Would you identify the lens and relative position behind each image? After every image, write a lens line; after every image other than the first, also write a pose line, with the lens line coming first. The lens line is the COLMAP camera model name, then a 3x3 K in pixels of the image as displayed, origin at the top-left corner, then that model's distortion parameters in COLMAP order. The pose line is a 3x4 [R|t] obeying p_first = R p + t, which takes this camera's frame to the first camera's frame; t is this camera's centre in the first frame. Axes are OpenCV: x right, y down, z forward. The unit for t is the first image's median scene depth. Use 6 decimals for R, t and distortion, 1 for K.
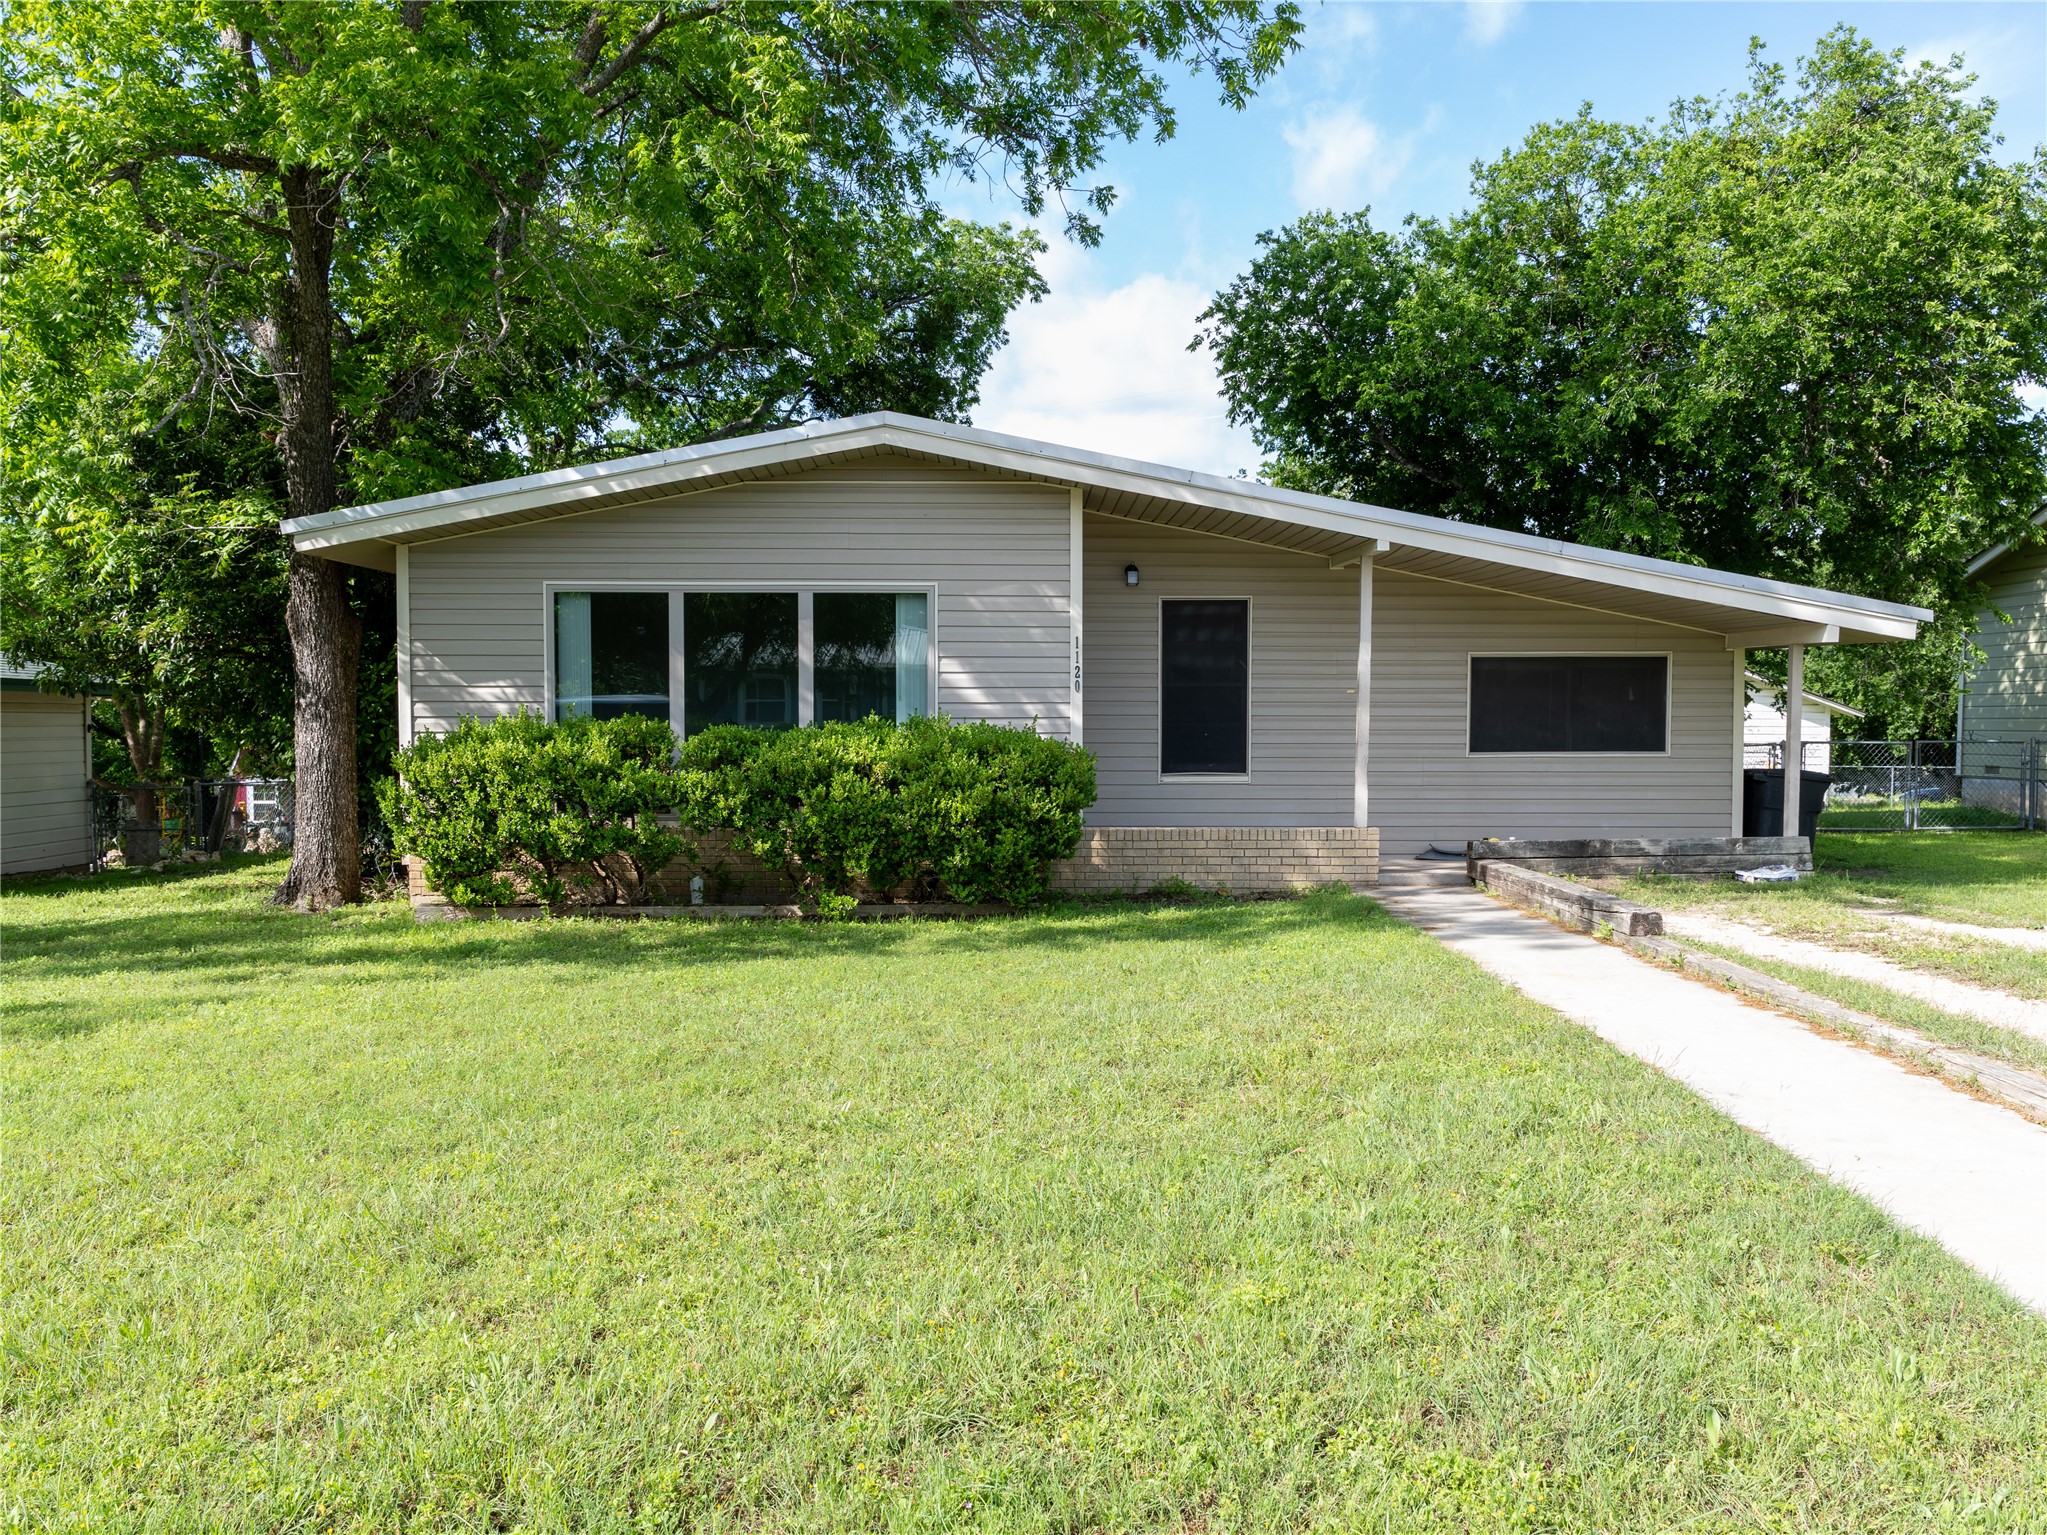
lens RADIAL K [[1386.9, 0, 1023.5], [0, 1386.9, 767.5], [0, 0, 1]] dist [0.003765, -0.000391]
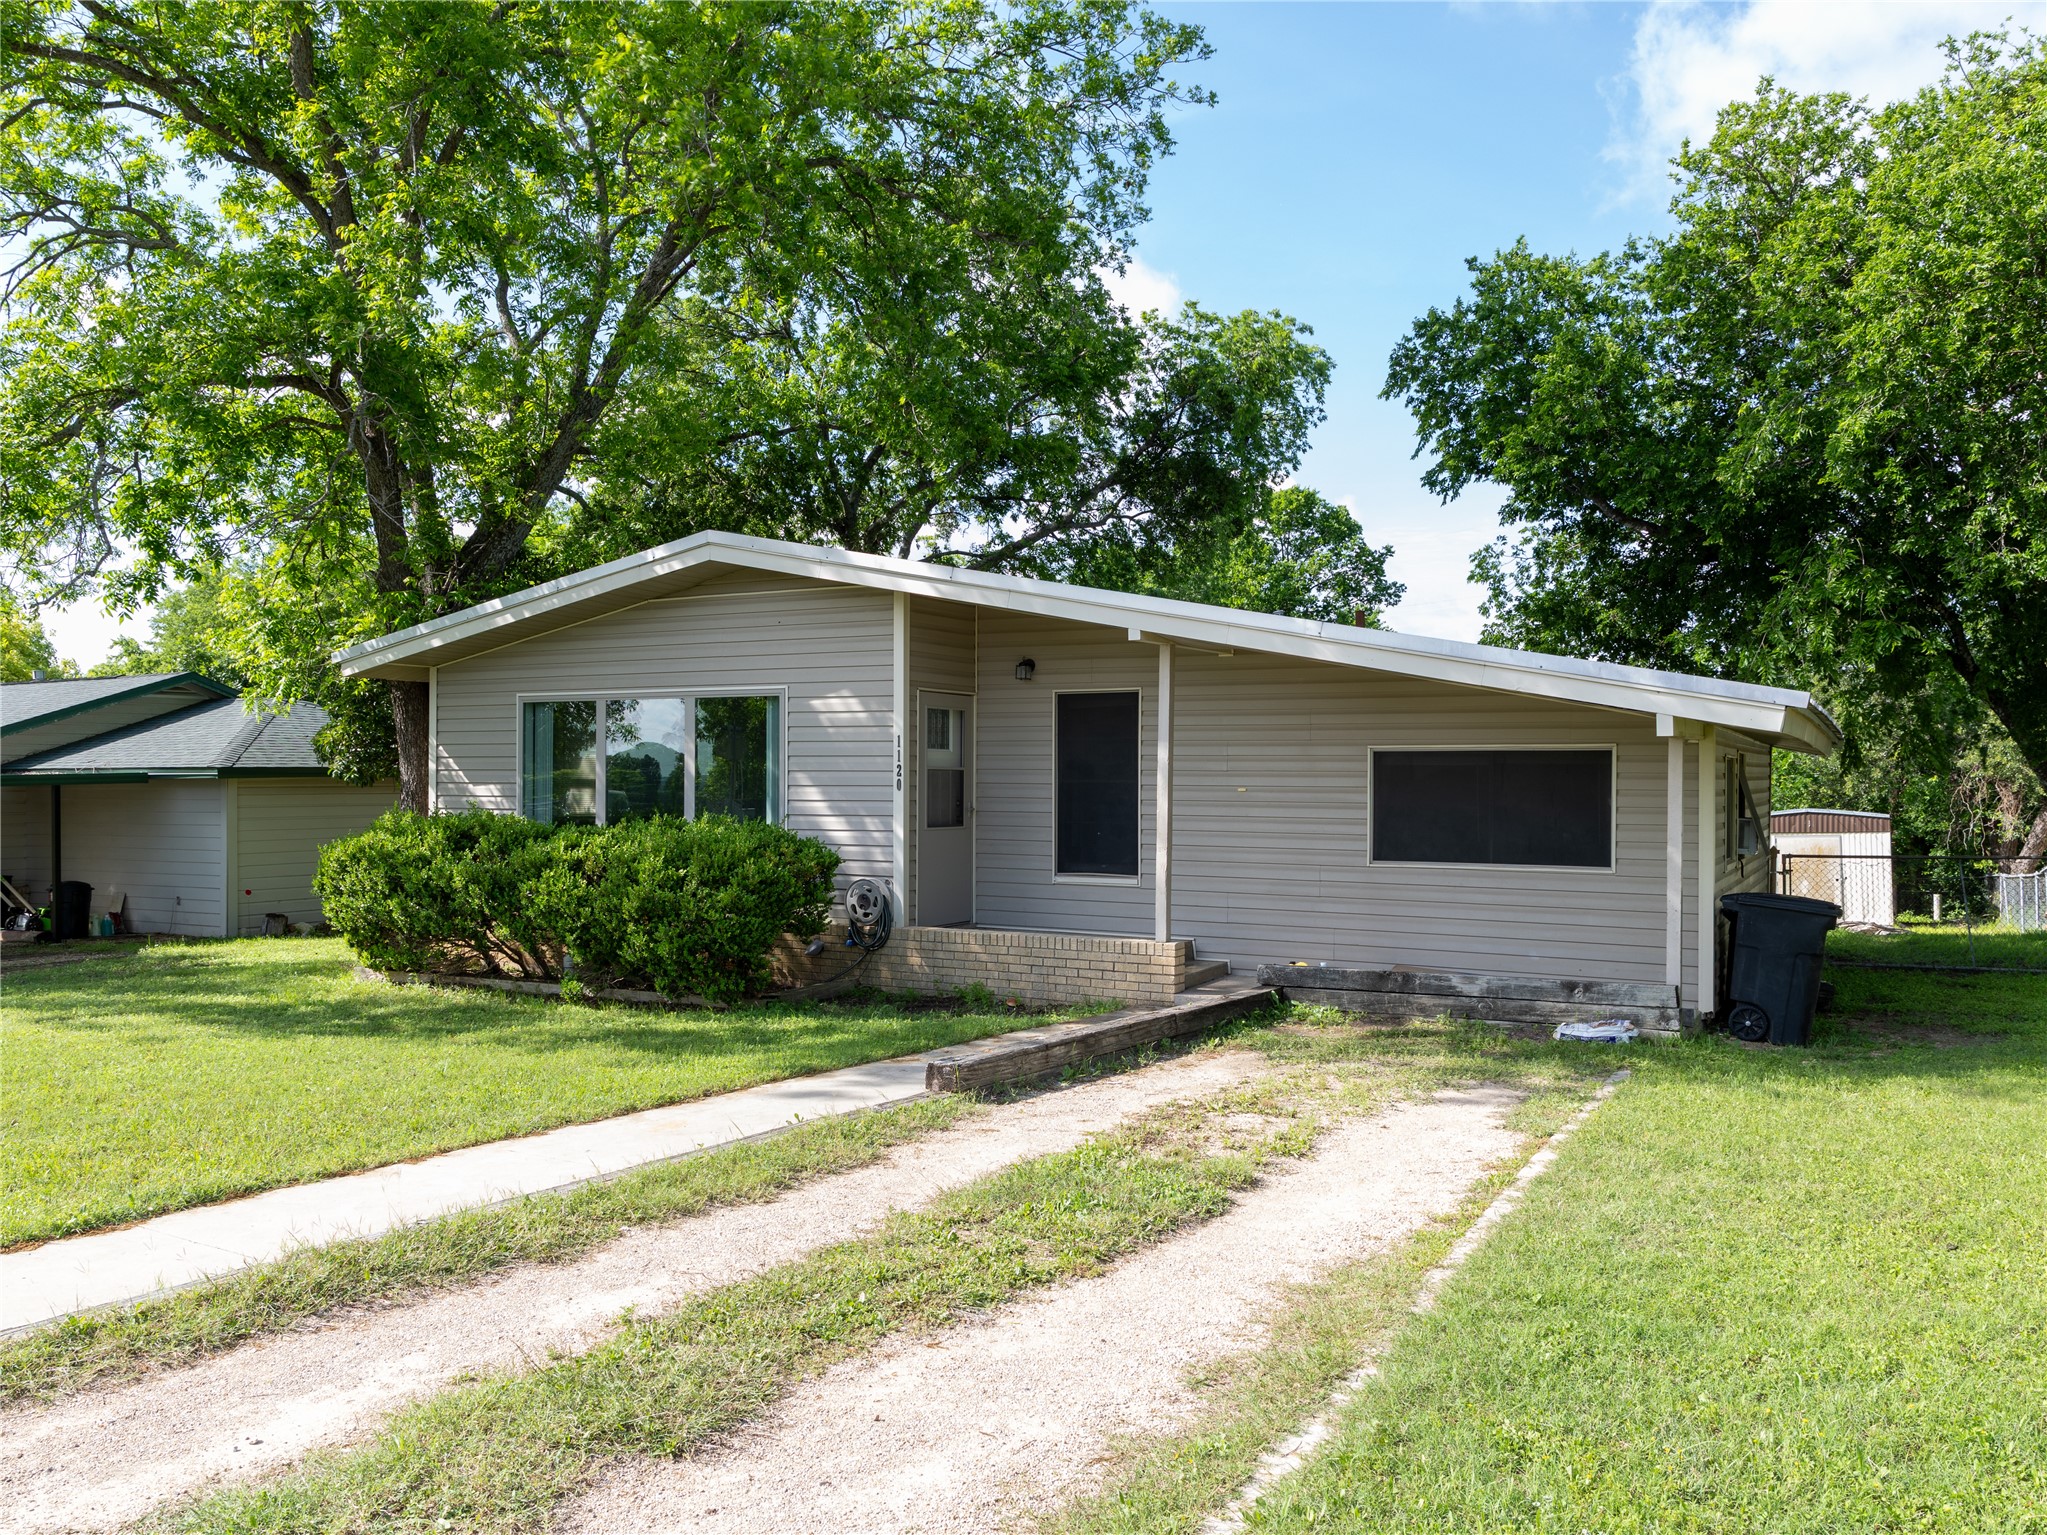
lens RADIAL K [[1386.9, 0, 1023.5], [0, 1386.9, 767.5], [0, 0, 1]] dist [0.003765, -0.000391]
pose [[0.895923, -0.000875, -0.444209, 0.559569], [-0.021542, 0.998736, -0.045414, -0.027371], [0.443687, 0.050256, 0.894772, 0.138984]]
